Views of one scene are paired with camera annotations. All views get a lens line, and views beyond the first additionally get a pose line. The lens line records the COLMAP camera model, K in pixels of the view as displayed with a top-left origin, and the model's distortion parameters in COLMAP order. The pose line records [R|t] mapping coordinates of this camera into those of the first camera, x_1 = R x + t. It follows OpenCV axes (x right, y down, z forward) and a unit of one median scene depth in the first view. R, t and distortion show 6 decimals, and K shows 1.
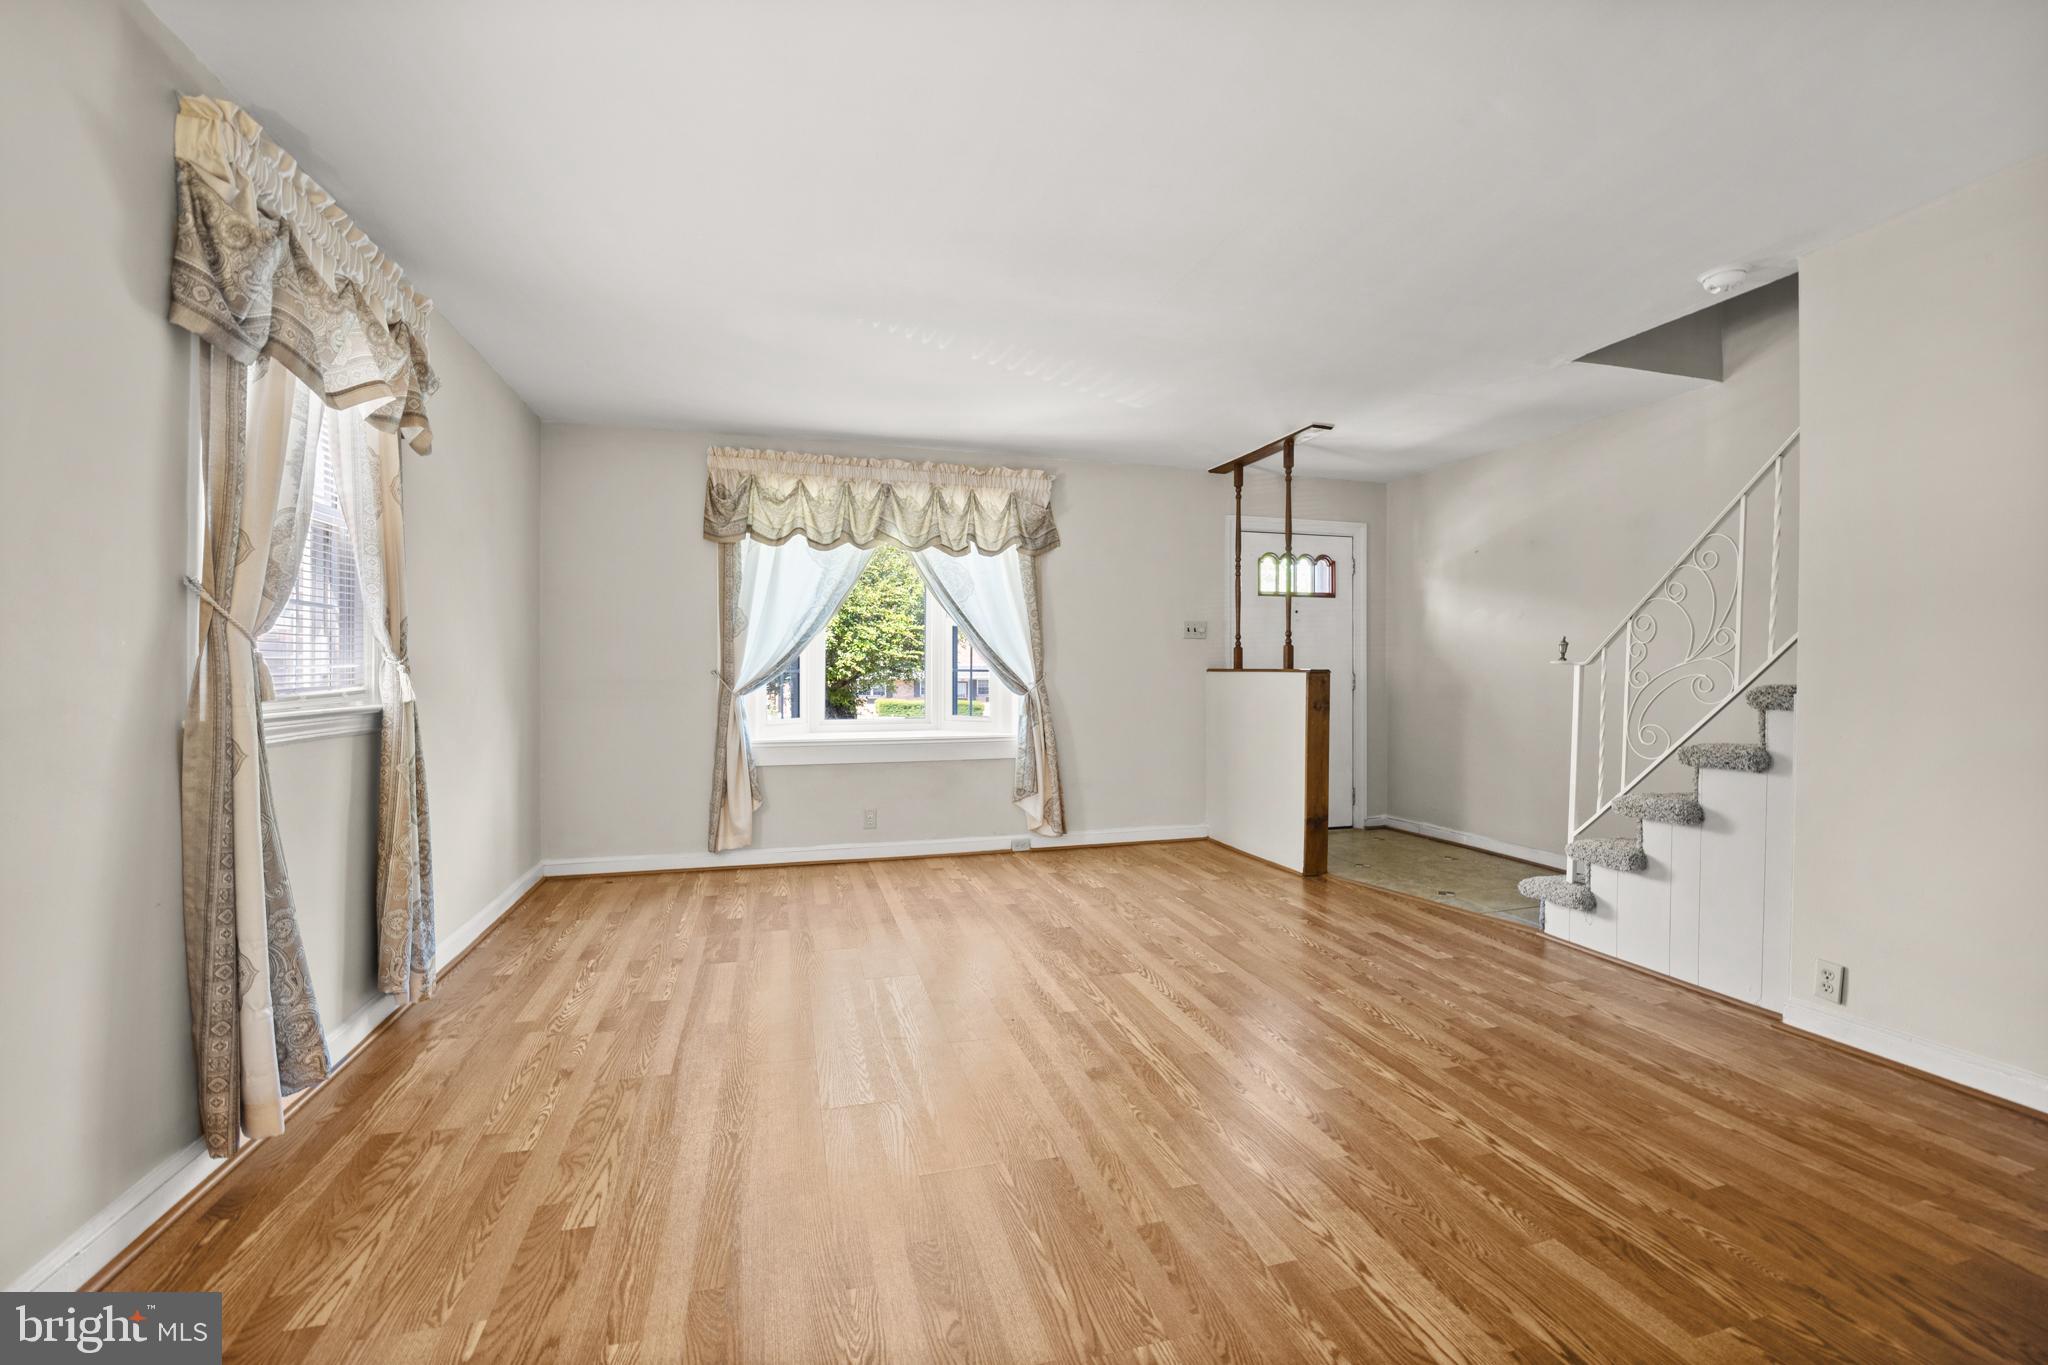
lens RADIAL K [[846.7, 0, 1016.2], [0, 846.7, 675.4], [0, 0, 1]] dist [-0.003418, -0.001041]
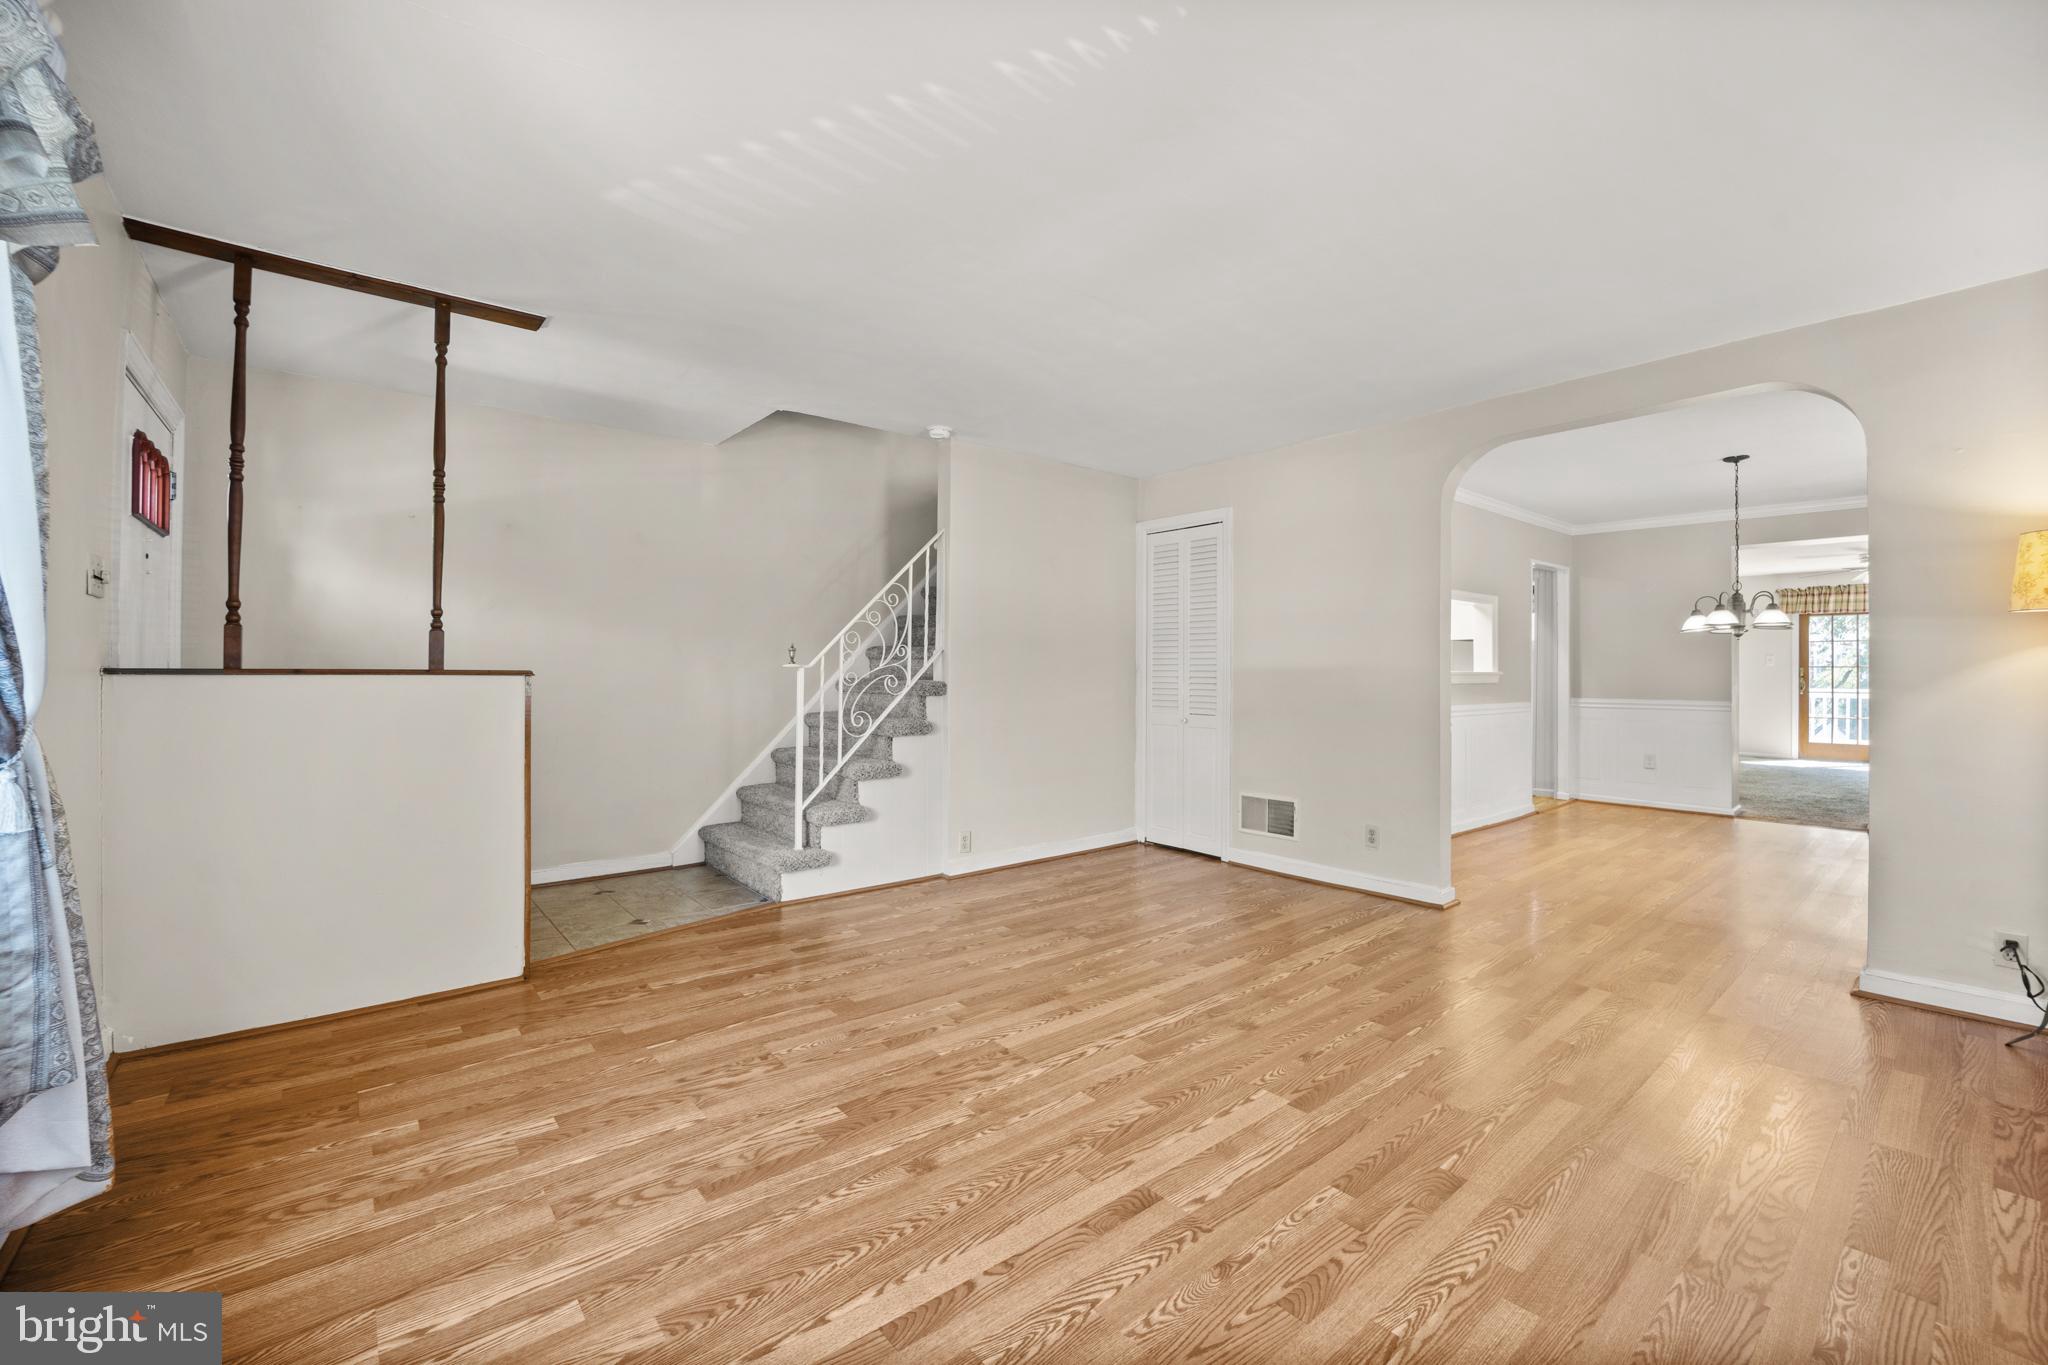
lens RADIAL K [[842.8, 0, 1031.6], [0, 842.8, 678.9], [0, 0, 1]] dist [-0.003080, -0.015110]
pose [[-0.413530, -0.011951, 0.910412, -0.672461], [-0.000814, 0.999918, 0.012757, -0.015558], [-0.910490, 0.004534, -0.413506, 1.419135]]
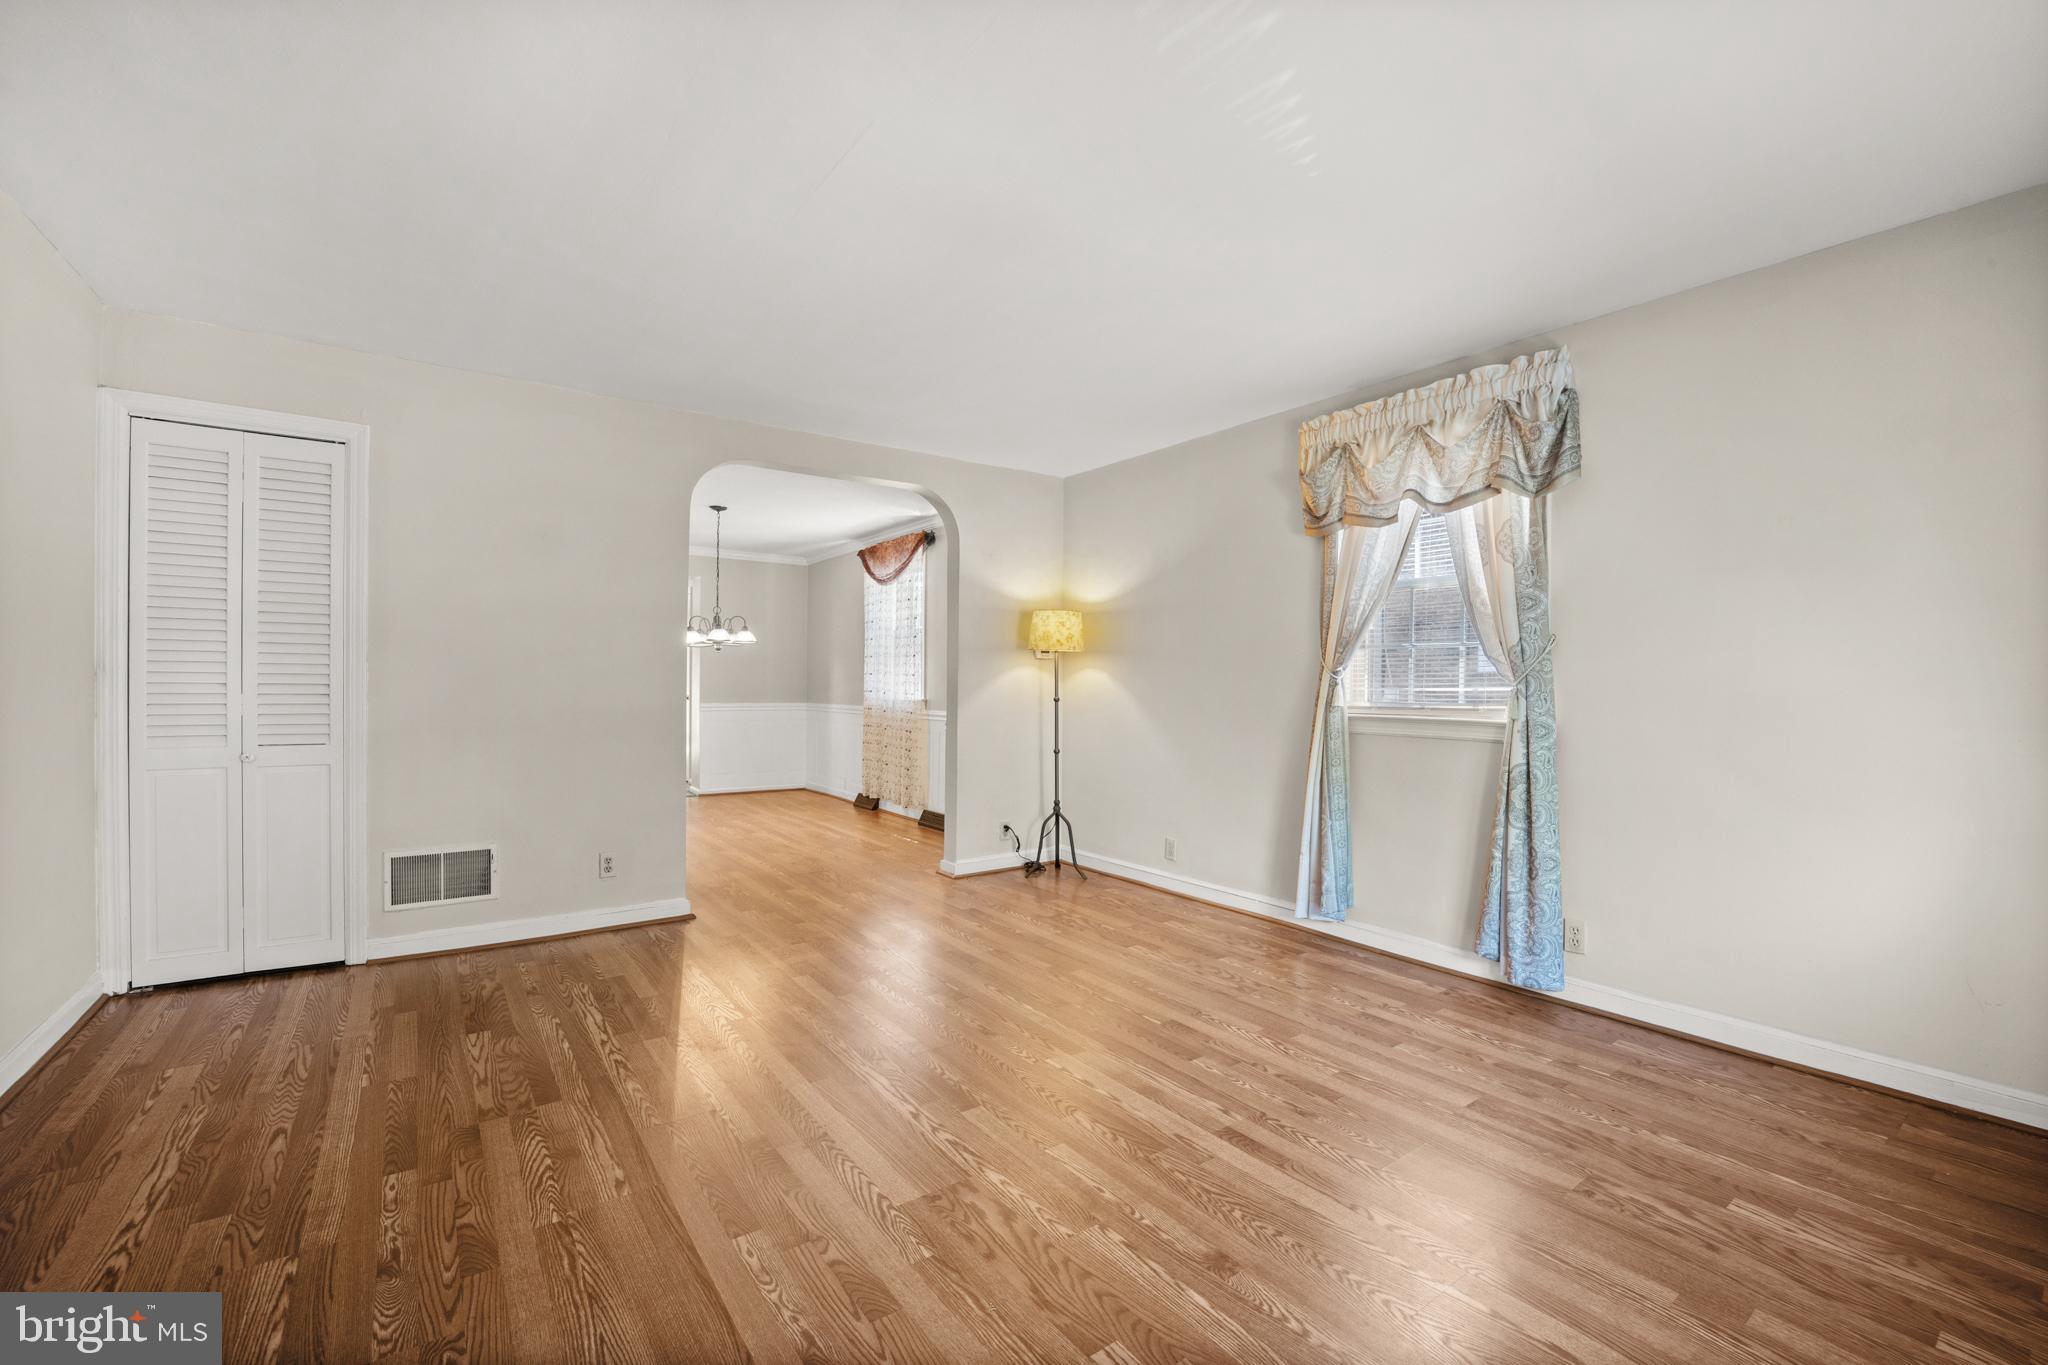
lens RADIAL K [[842.8, 0, 1031.6], [0, 842.8, 678.9], [0, 0, 1]] dist [-0.003080, -0.015110]
pose [[-0.935196, -0.013664, -0.353867, 0.287507], [-0.013432, 0.999905, -0.003111, -0.011410], [0.353876, 0.001844, -0.935290, 1.706876]]
